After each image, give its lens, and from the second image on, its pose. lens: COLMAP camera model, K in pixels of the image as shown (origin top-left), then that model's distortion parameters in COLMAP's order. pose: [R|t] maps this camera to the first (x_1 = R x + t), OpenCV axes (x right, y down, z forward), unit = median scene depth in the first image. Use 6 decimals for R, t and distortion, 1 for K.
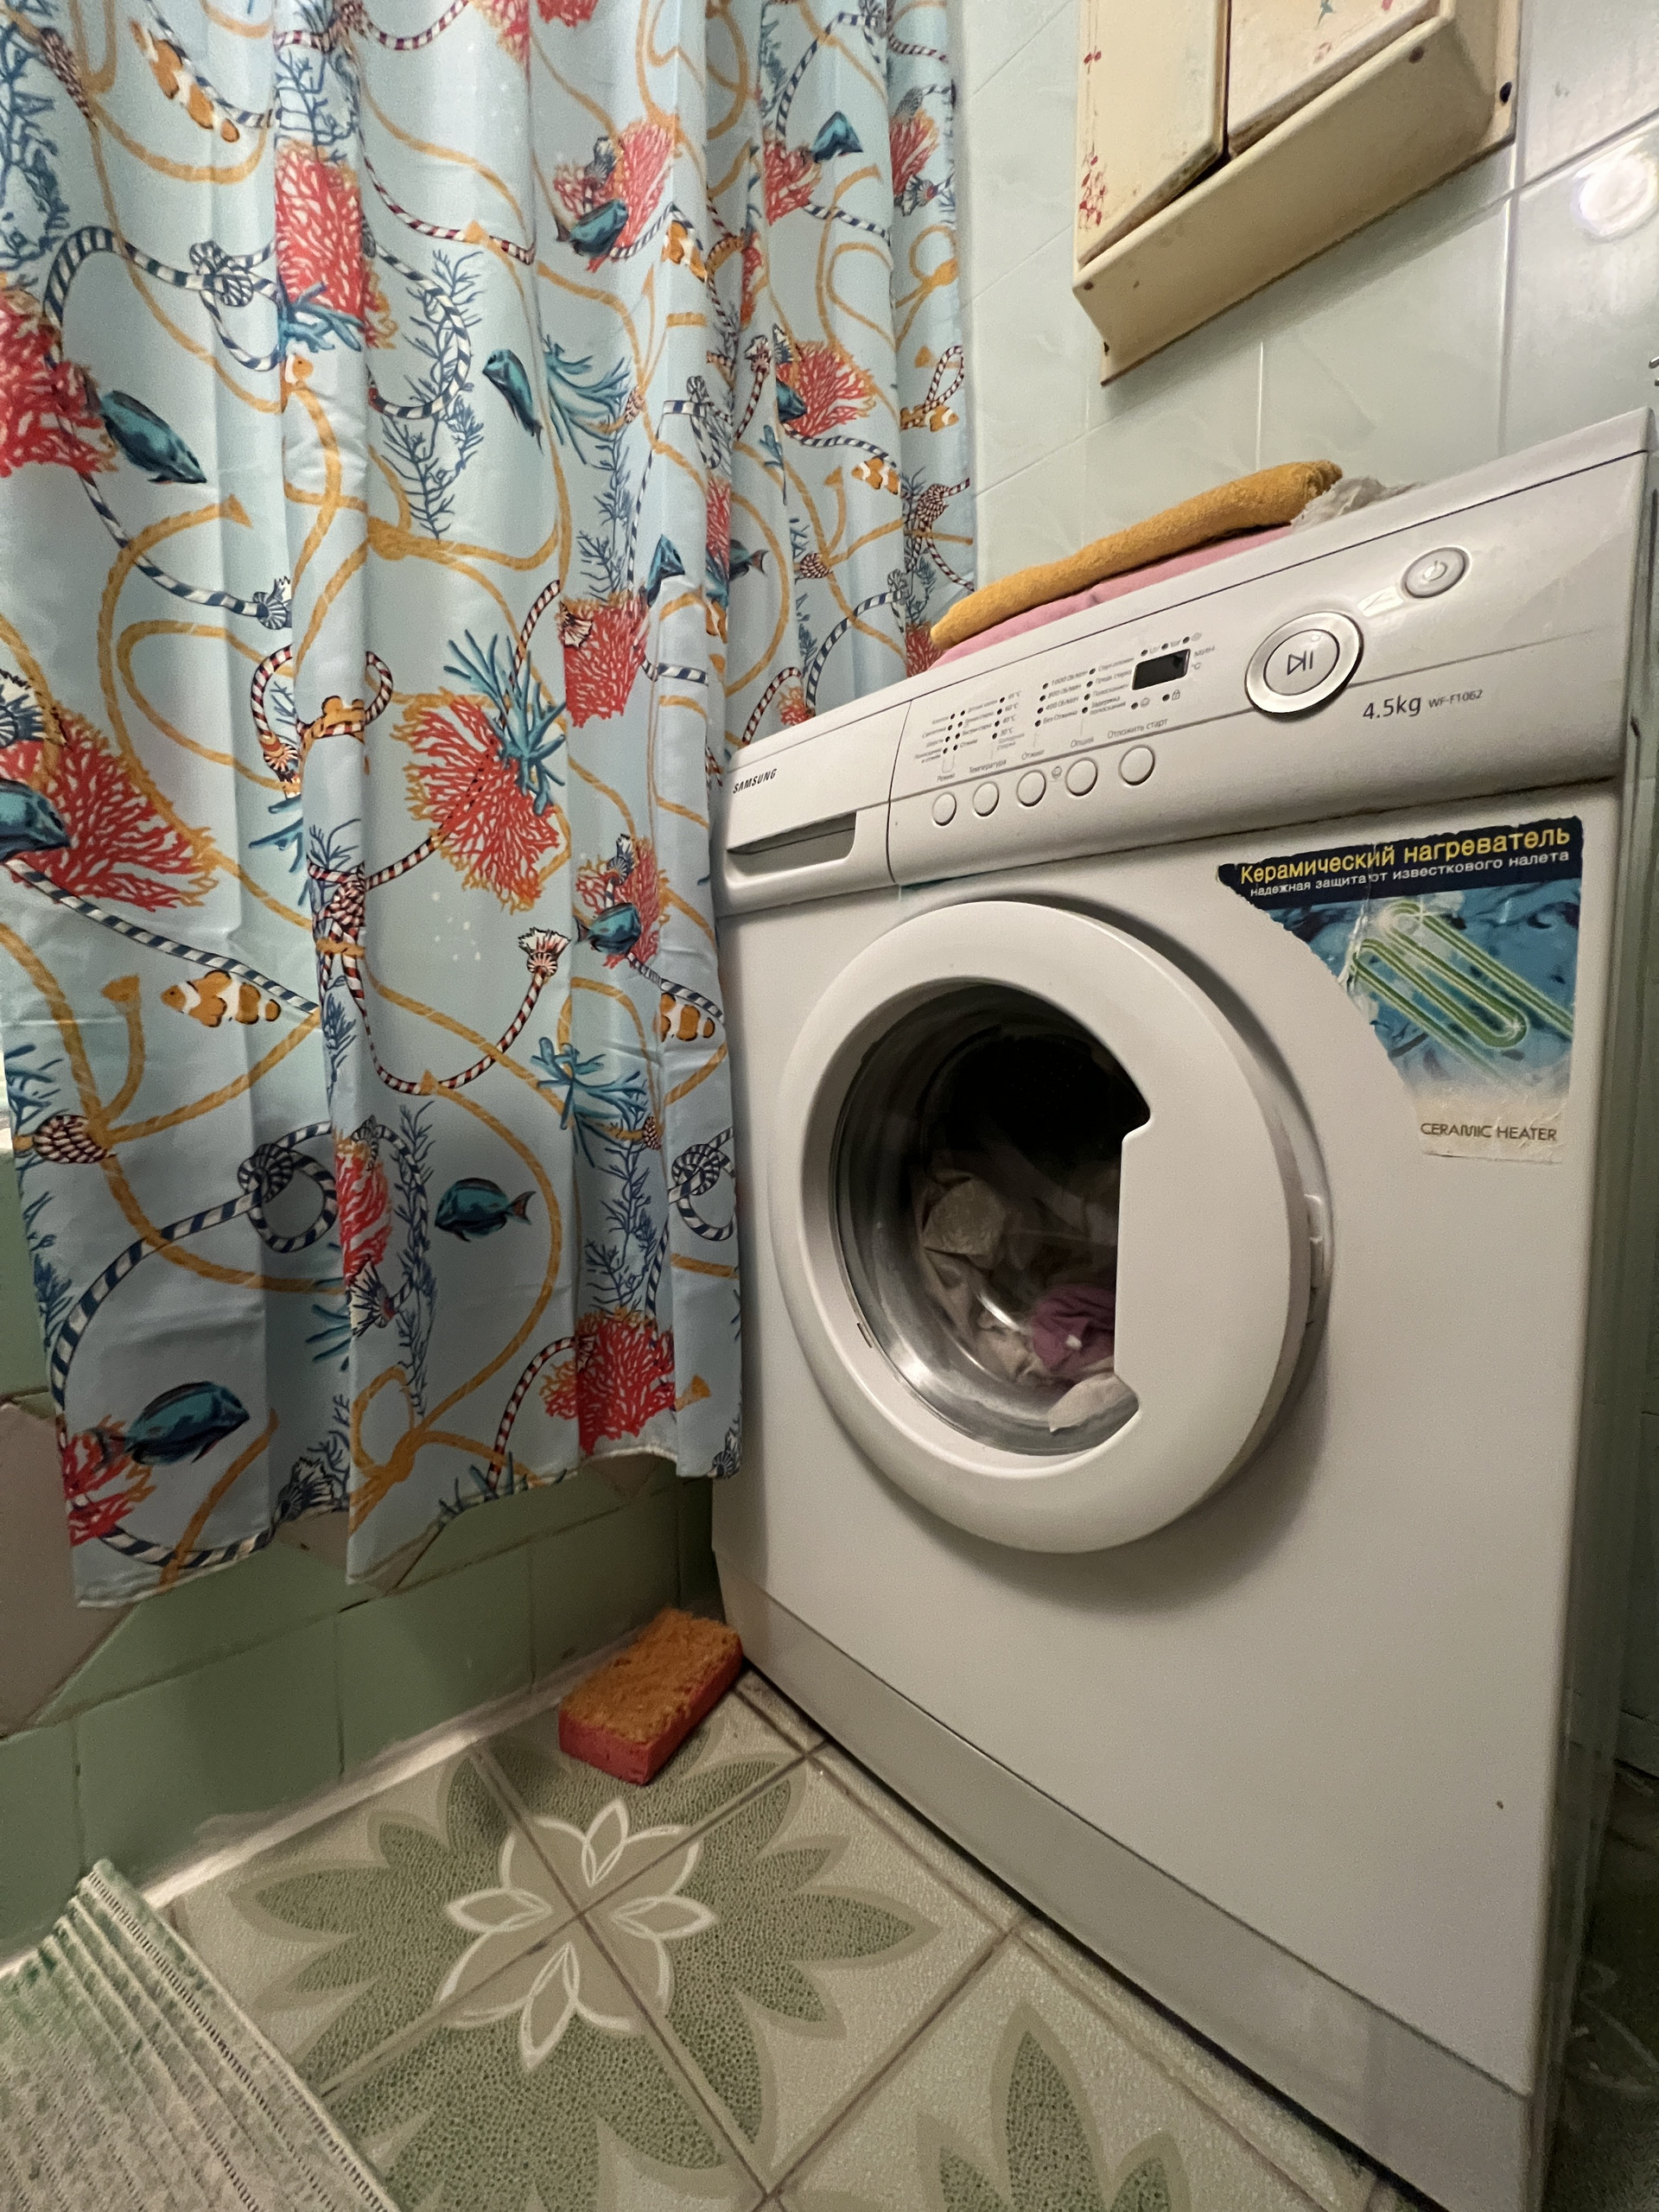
lens RADIAL K [[884.4, 0, 829.1], [0, 884.4, 1107.8], [0, 0, 1]] dist [-0.001042, 0.000141]
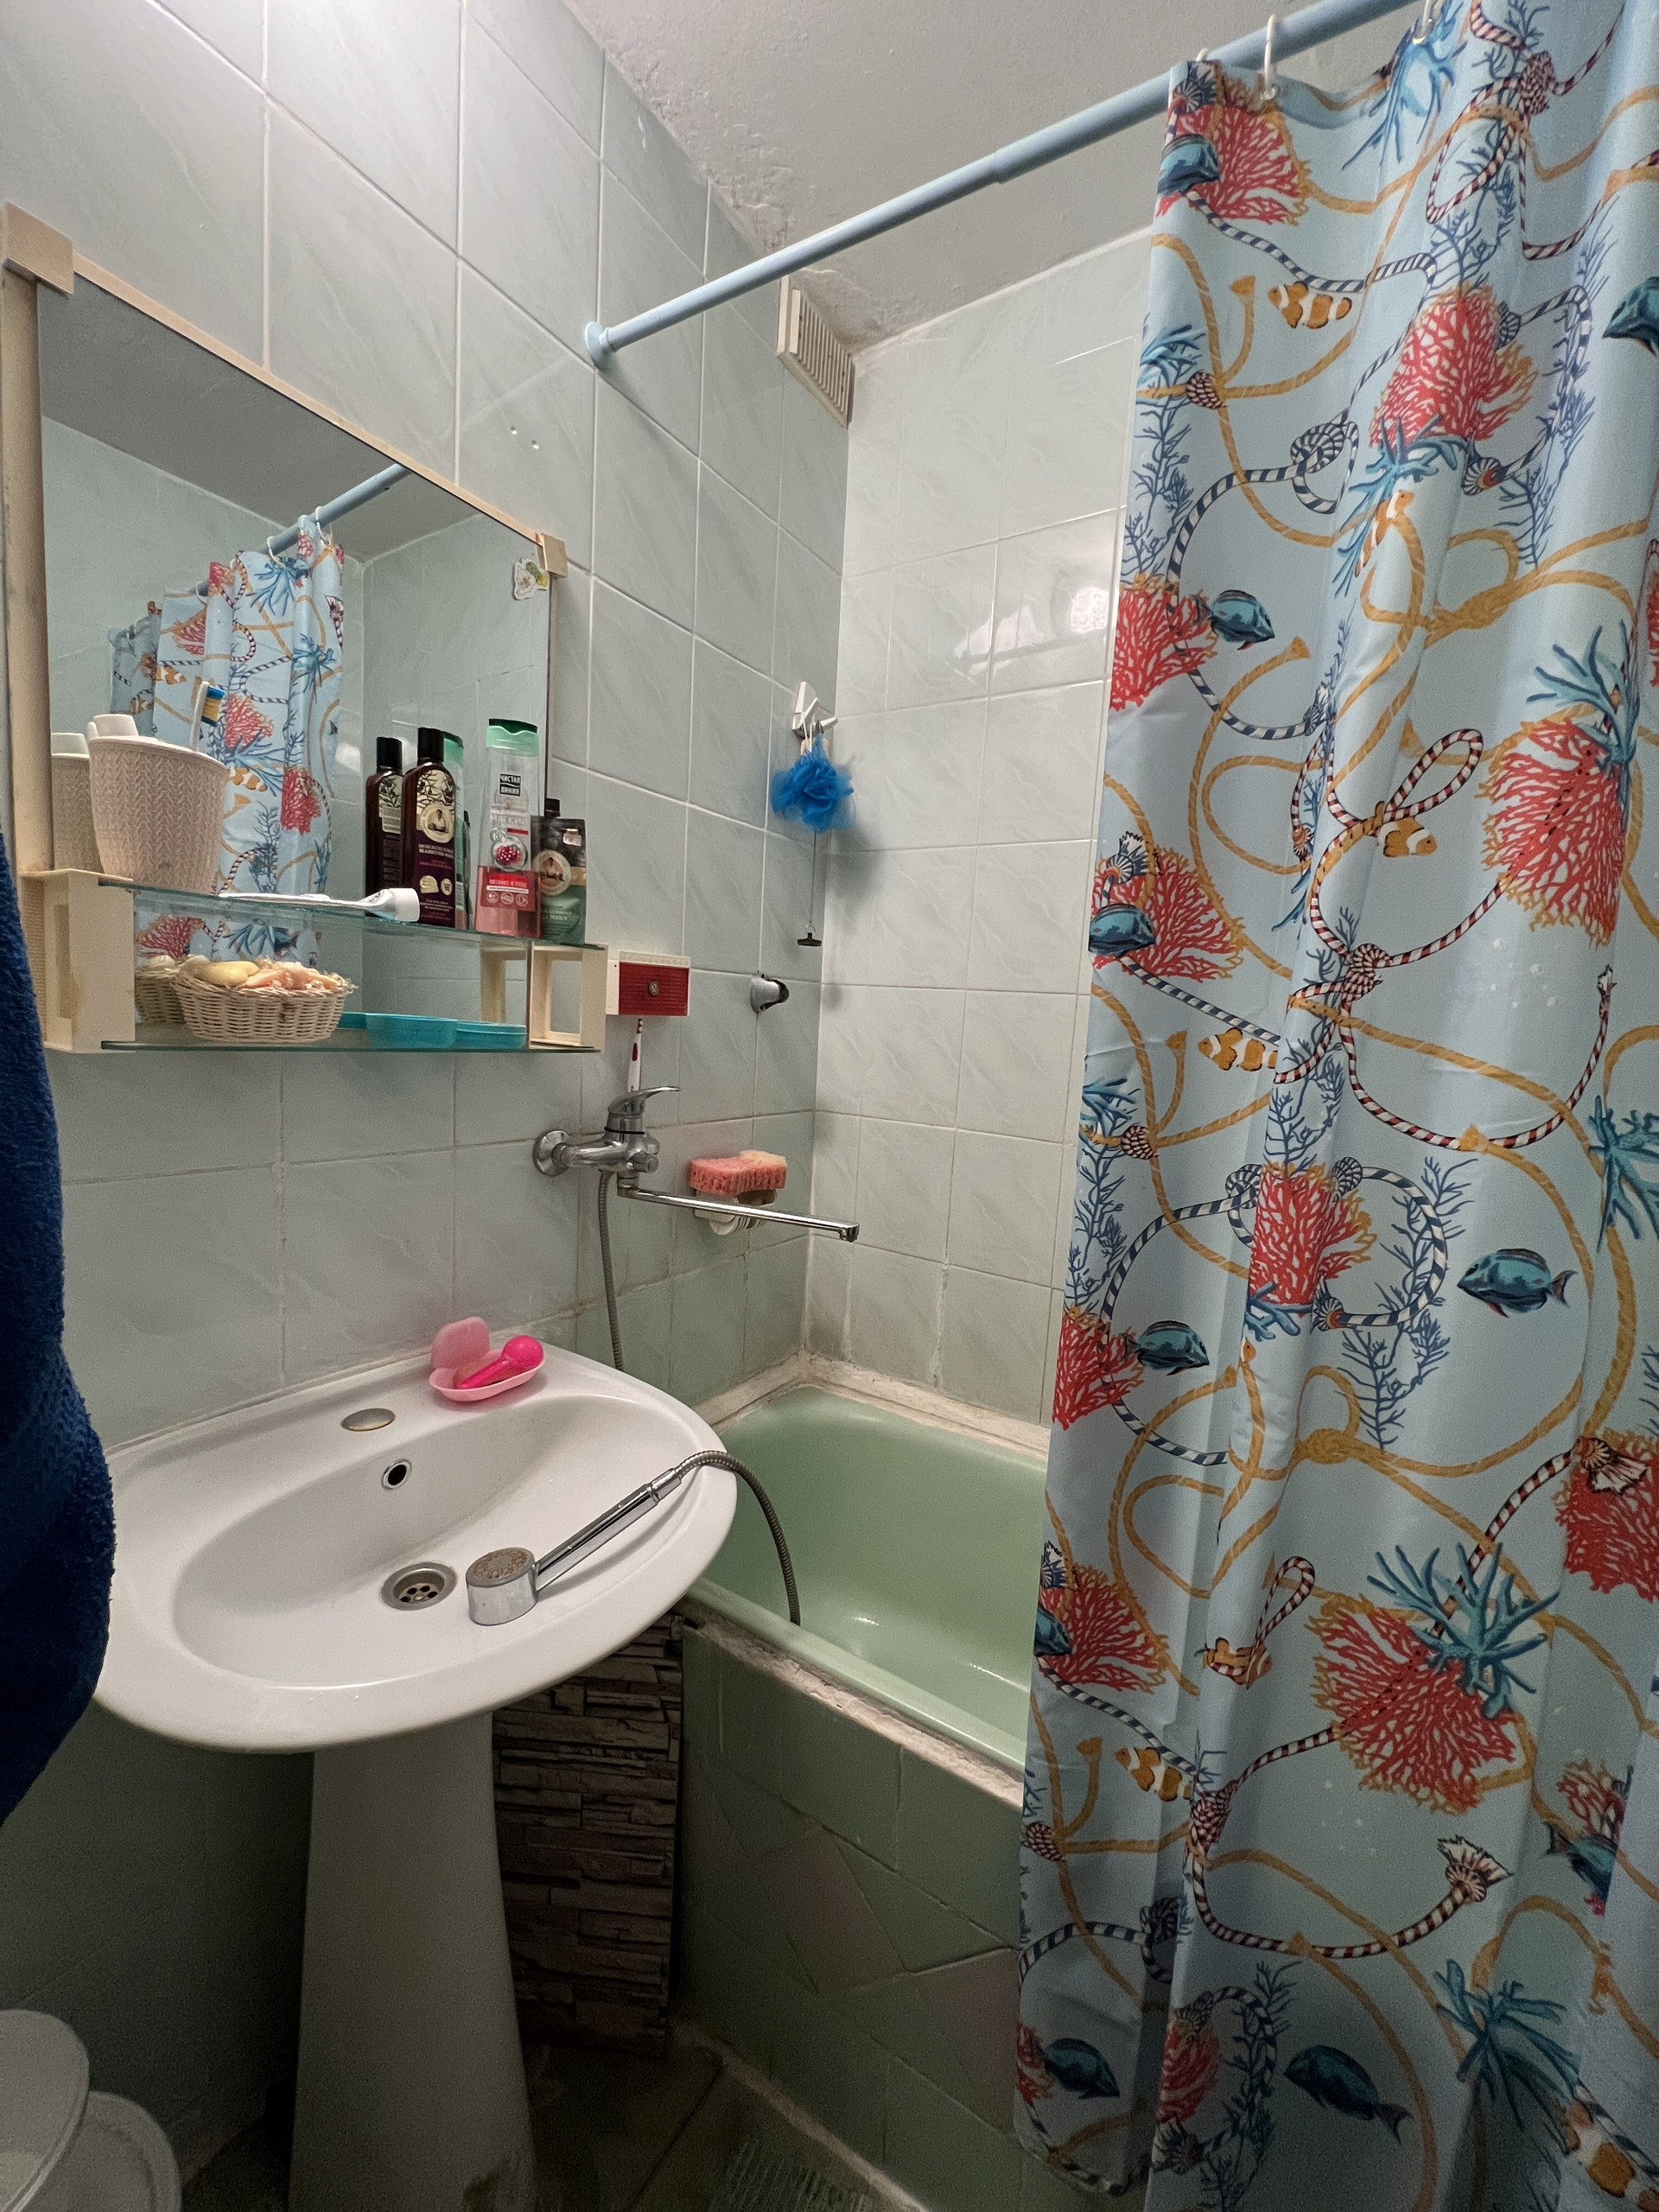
lens RADIAL K [[884.4, 0, 829.1], [0, 884.4, 1107.8], [0, 0, 1]] dist [-0.001042, 0.000141]
pose [[0.247684, 0.086768, -0.964948, 0.340999], [-0.110567, 0.992006, 0.060821, -1.028557], [0.962511, 0.091627, 0.255297, 0.102432]]
